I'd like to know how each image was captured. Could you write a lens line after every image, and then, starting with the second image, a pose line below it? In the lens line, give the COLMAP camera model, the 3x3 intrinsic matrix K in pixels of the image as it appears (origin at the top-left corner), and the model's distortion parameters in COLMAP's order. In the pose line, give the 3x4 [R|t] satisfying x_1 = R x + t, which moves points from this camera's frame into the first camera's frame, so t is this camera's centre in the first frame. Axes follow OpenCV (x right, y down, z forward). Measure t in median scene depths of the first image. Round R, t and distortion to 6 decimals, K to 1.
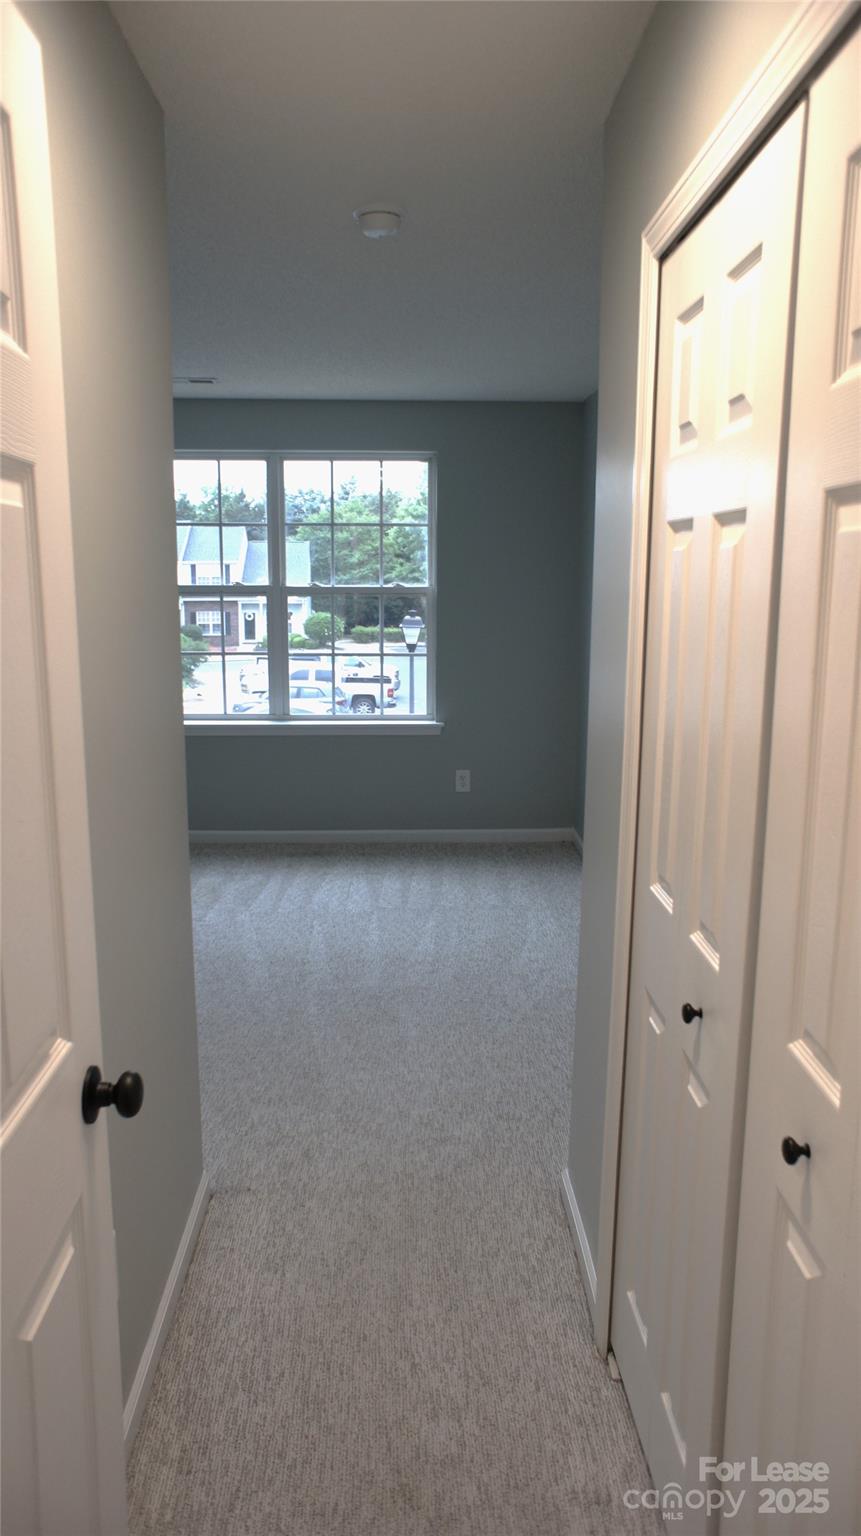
lens RADIAL K [[1035.4, 0, 425.8], [0, 1035.4, 771.7], [0, 0, 1]] dist [-0.068070, 0.083276]
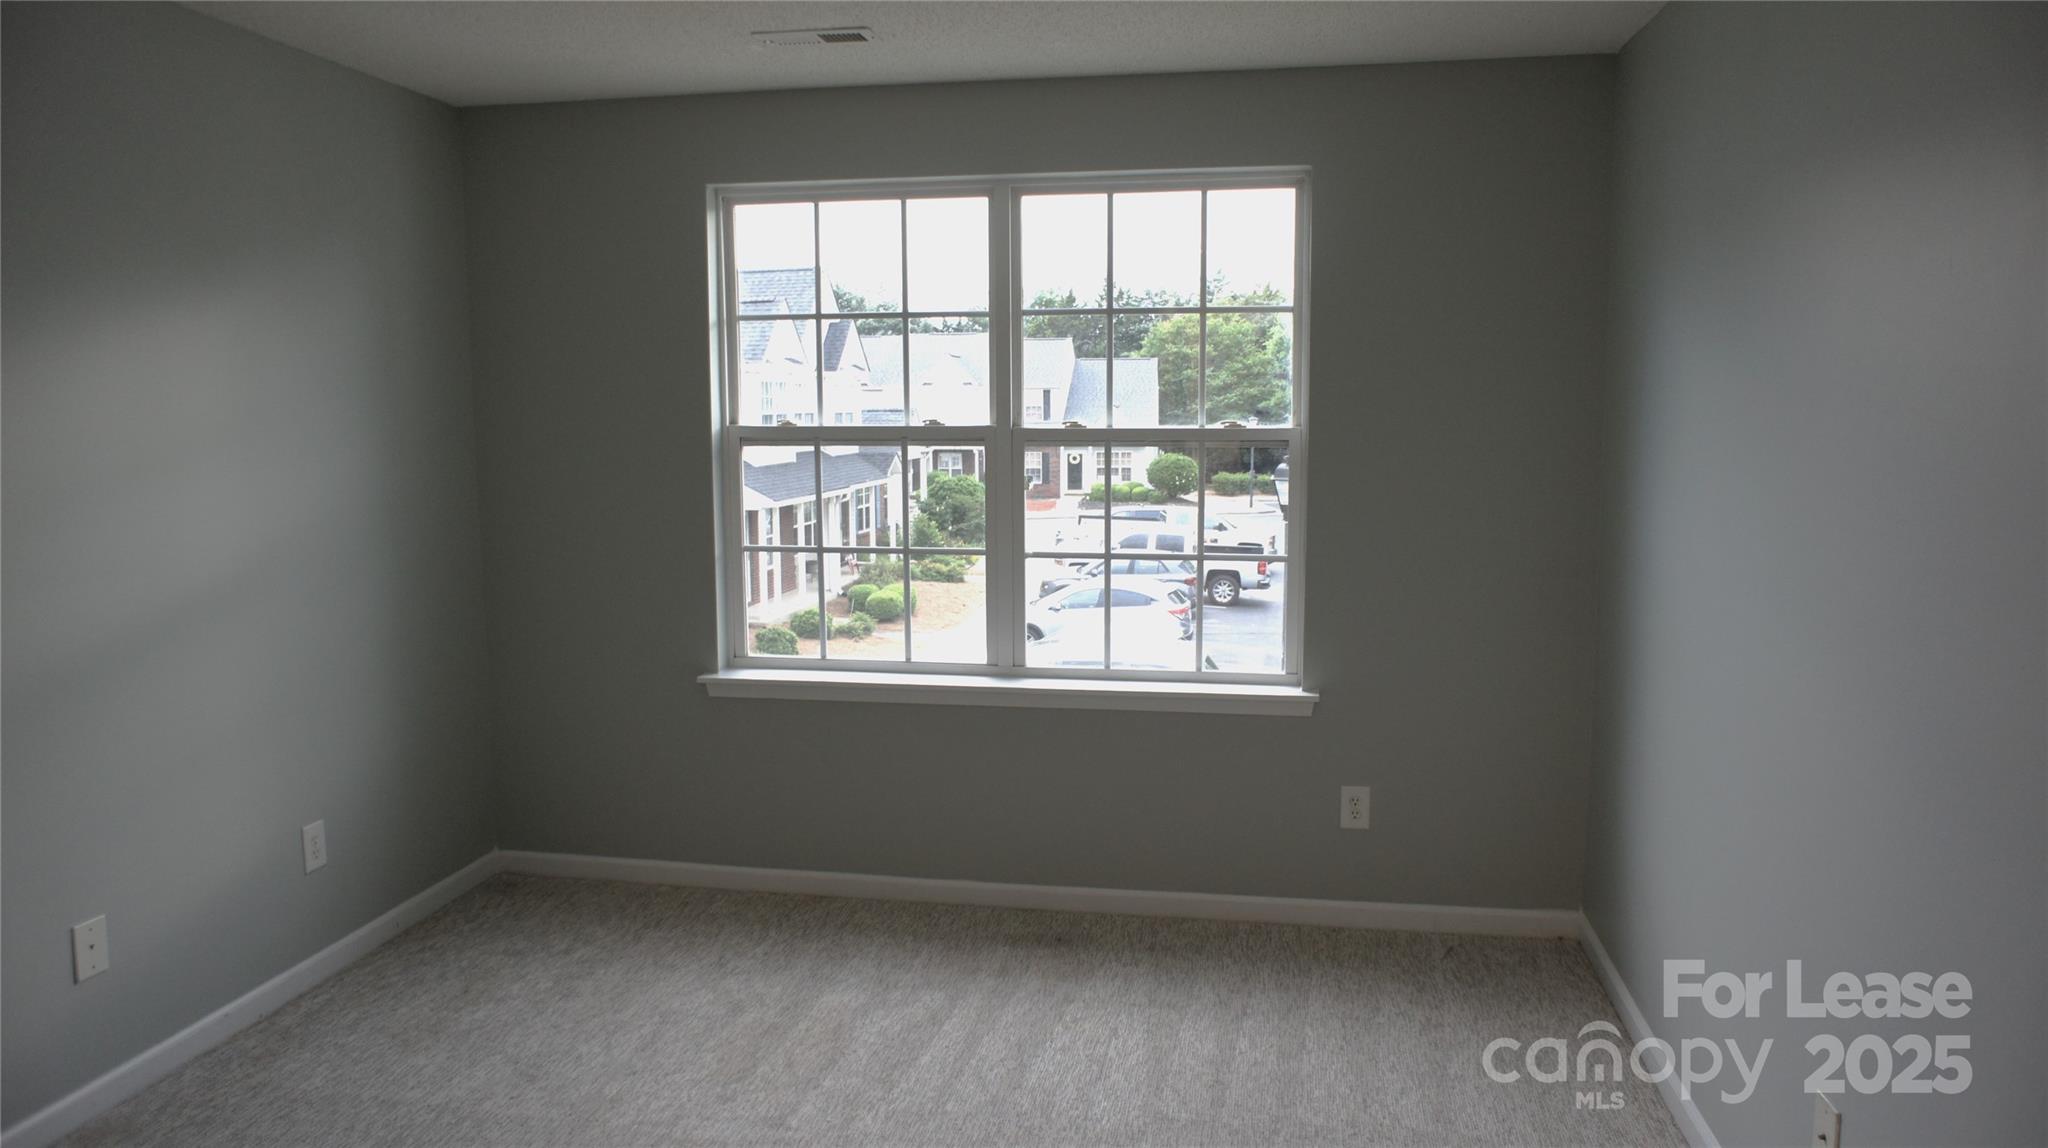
lens RADIAL K [[1381.6, 0, 1024.0], [0, 1381.6, 574.0], [0, 0, 1]] dist [-0.066725, 0.076081]
pose [[0.978104, 0.017695, -0.207365, 0.014816], [-0.031116, 0.997613, -0.061641, -0.058641], [0.205779, 0.066744, 0.976320, 0.300608]]
